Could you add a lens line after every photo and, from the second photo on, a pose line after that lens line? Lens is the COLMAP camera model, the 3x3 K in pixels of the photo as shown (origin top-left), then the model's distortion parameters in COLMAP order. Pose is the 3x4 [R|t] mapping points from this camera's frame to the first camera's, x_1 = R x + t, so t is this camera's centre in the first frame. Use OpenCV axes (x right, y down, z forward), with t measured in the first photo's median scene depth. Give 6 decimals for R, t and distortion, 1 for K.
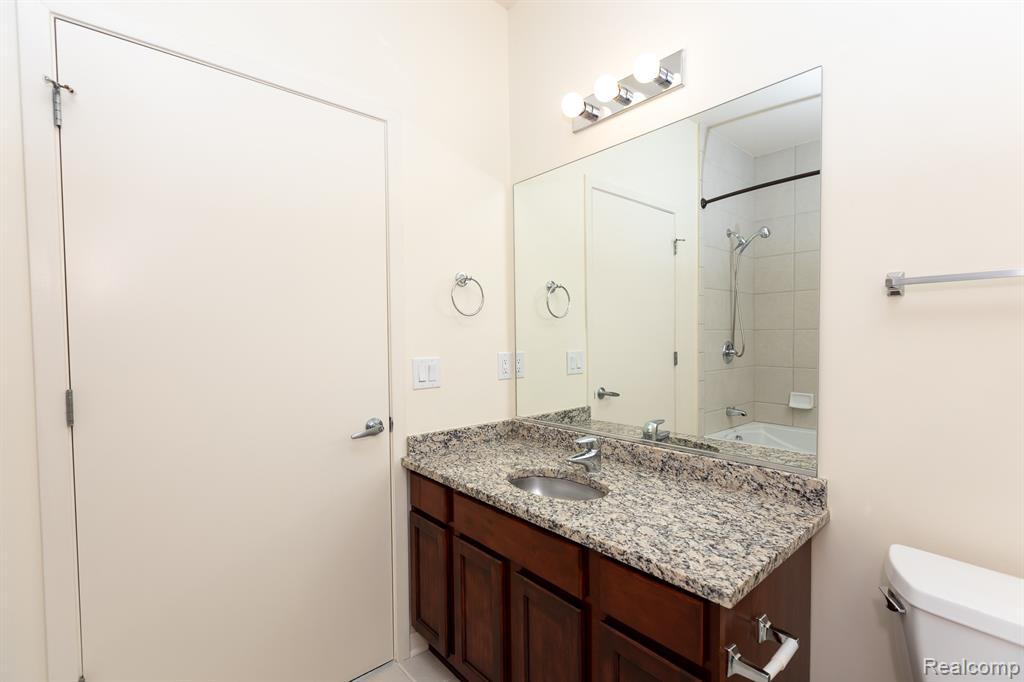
lens RADIAL K [[458.7, 0, 512.5], [0, 458.7, 344.4], [0, 0, 1]] dist [-0.000574, -0.000142]
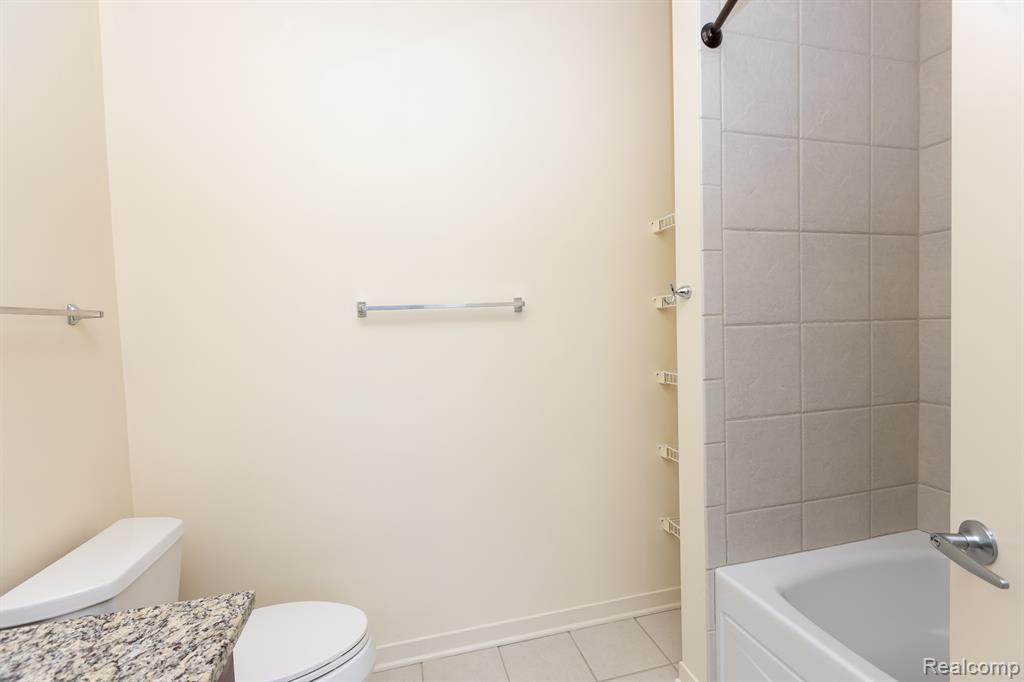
lens RADIAL K [[456.7, 0, 517.1], [0, 456.7, 341.5], [0, 0, 1]] dist [-0.001958, -0.000011]
pose [[-0.897038, 0.021321, 0.441439, -0.388935], [0.050206, 0.997286, 0.053855, -0.056652], [-0.439093, 0.070473, -0.895673, 1.081793]]
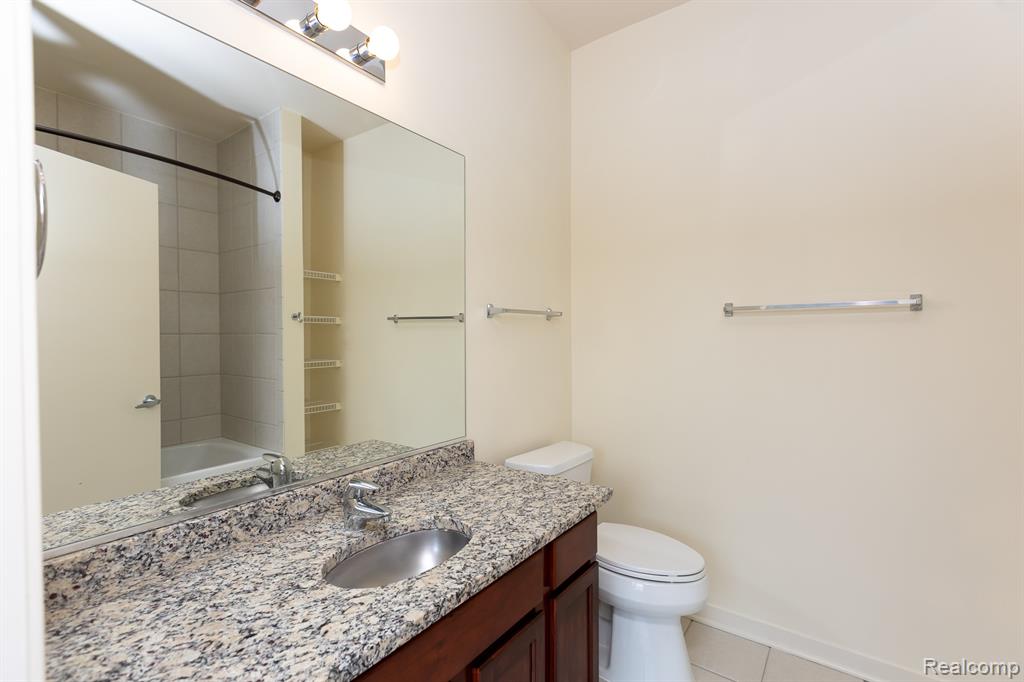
lens RADIAL K [[458.7, 0, 512.5], [0, 458.7, 344.4], [0, 0, 1]] dist [-0.000574, -0.000142]
pose [[-0.219595, -0.008120, 0.975557, -0.733690], [0.025604, 0.999573, 0.014083, -0.024609], [-0.975255, 0.028071, -0.219293, 1.125736]]
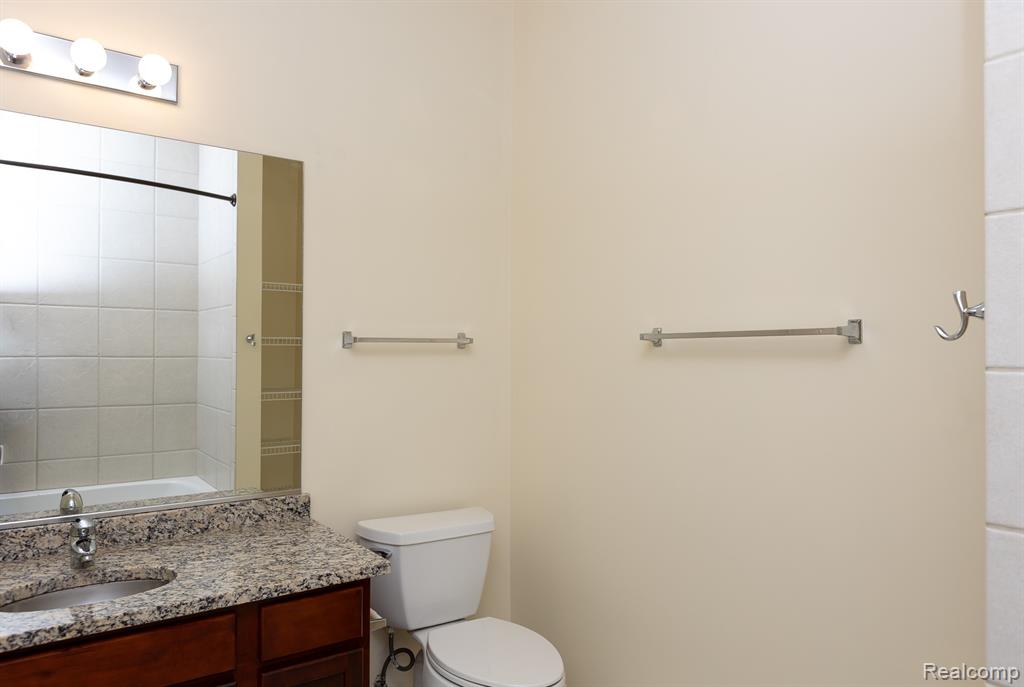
lens RADIAL K [[675.3, 0, 512.0], [0, 675.3, 343.5], [0, 0, 1]] dist [-0.011992, -0.003308]
pose [[0.079540, 0.026825, 0.996471, -1.036910], [0.013660, 0.999515, -0.027997, -0.046544], [-0.996738, 0.015839, 0.079135, 0.289878]]
